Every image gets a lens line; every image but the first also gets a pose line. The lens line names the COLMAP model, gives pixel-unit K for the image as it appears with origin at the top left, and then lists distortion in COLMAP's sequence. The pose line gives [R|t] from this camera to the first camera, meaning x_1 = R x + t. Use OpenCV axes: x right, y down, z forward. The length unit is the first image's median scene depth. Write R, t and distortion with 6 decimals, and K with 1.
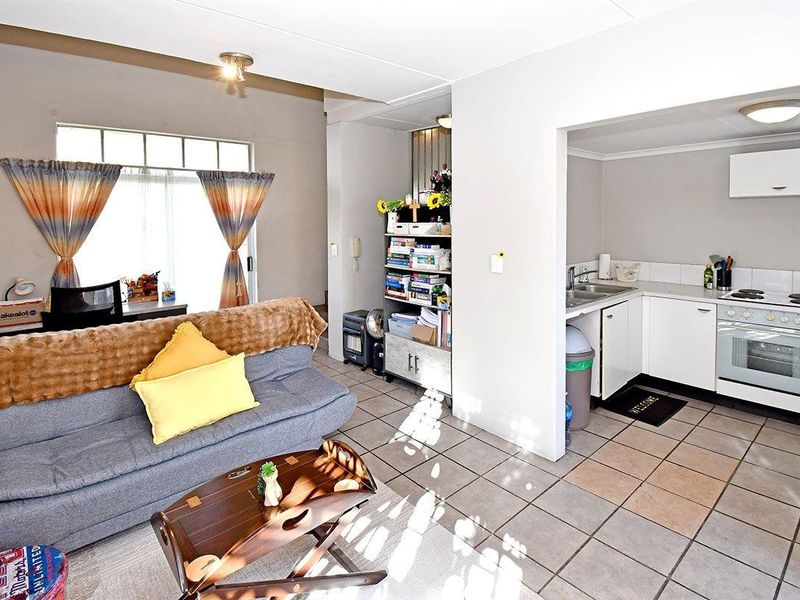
lens RADIAL K [[438.5, 0, 416.1], [0, 438.5, 275.5], [0, 0, 1]] dist [-0.004189, -0.002147]
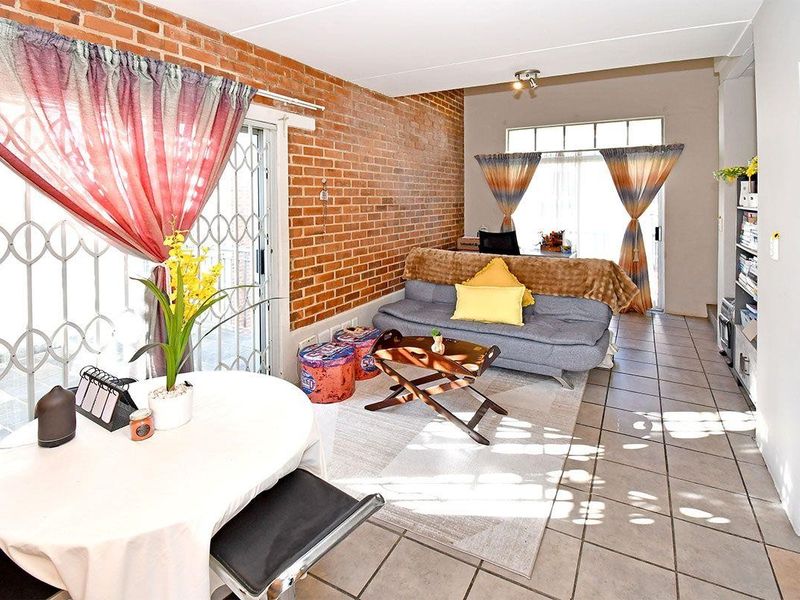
lens RADIAL K [[438.5, 0, 416.1], [0, 438.5, 275.5], [0, 0, 1]] dist [-0.004189, -0.002147]
pose [[0.351393, 0.173225, -0.920063, 0.660270], [-0.118980, 0.983028, 0.139639, -0.010320], [0.928637, 0.060401, 0.366040, 0.149534]]
